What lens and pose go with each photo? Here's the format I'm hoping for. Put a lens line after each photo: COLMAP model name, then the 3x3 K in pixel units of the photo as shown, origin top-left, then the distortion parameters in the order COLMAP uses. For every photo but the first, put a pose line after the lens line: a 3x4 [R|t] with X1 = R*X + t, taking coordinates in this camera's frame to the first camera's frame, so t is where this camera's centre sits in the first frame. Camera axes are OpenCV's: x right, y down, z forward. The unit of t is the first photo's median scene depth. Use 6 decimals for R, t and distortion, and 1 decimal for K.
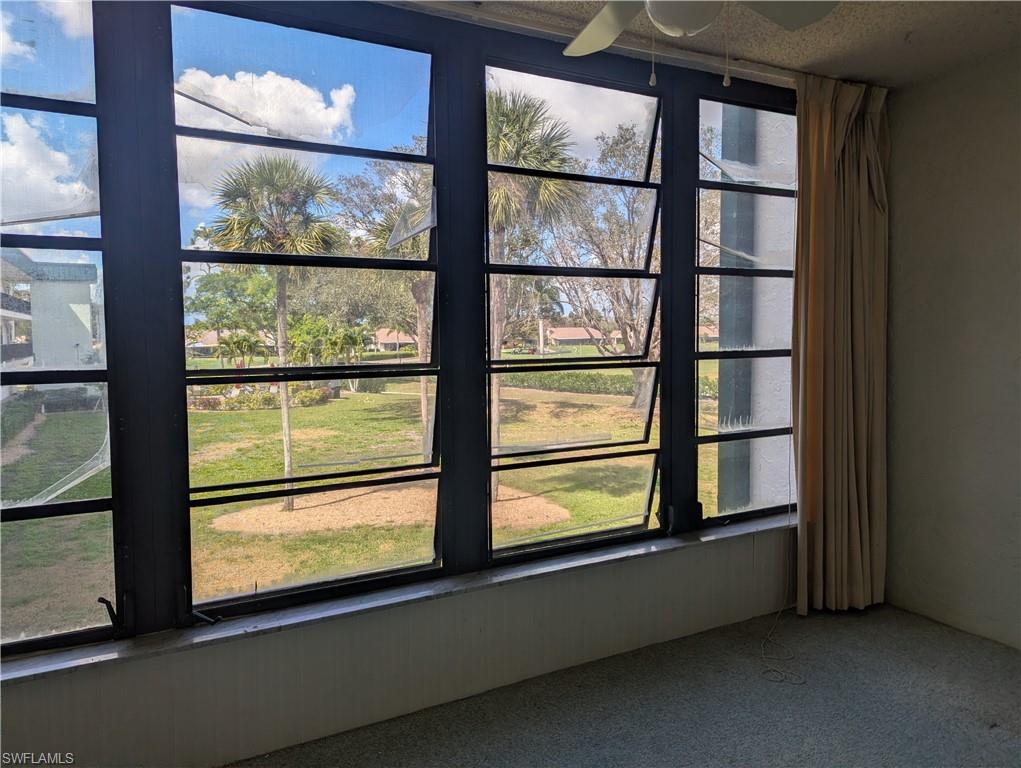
lens RADIAL K [[725.9, 0, 518.9], [0, 725.9, 380.4], [0, 0, 1]] dist [0.059839, -0.056693]
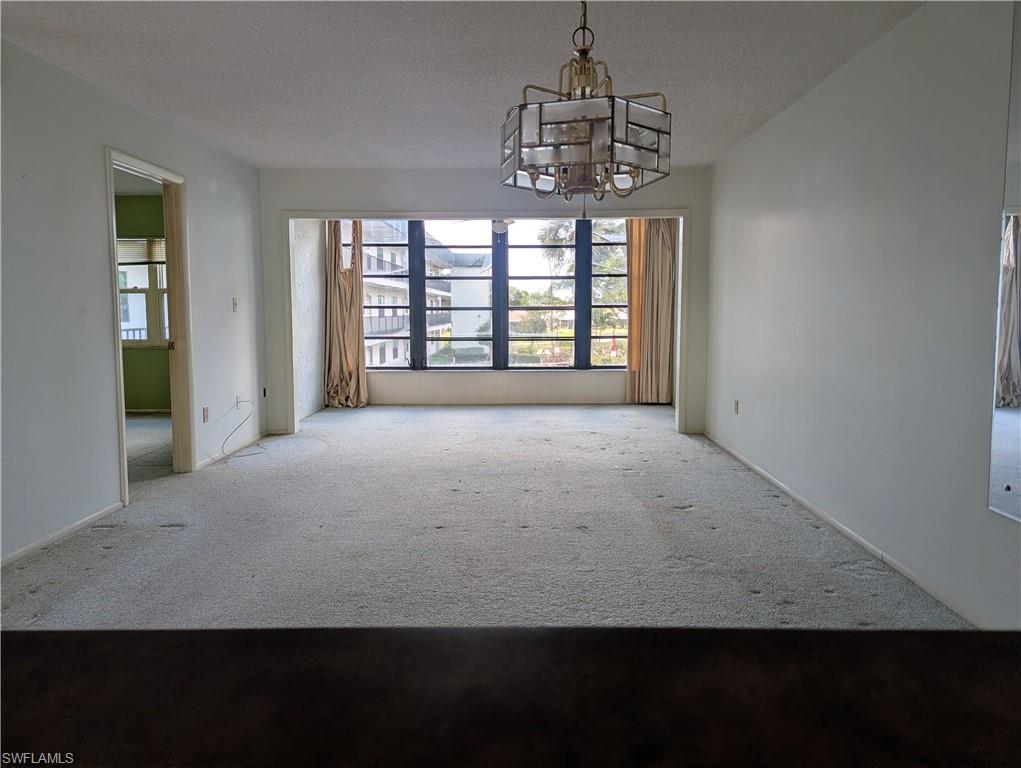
lens RADIAL K [[725.9, 0, 515.3], [0, 725.9, 381.1], [0, 0, 1]] dist [0.059839, -0.056693]
pose [[0.874339, 0.052155, -0.482505, 1.314469], [-0.035606, 0.998423, 0.043401, 0.137339], [0.484008, -0.020767, 0.874817, -1.542768]]
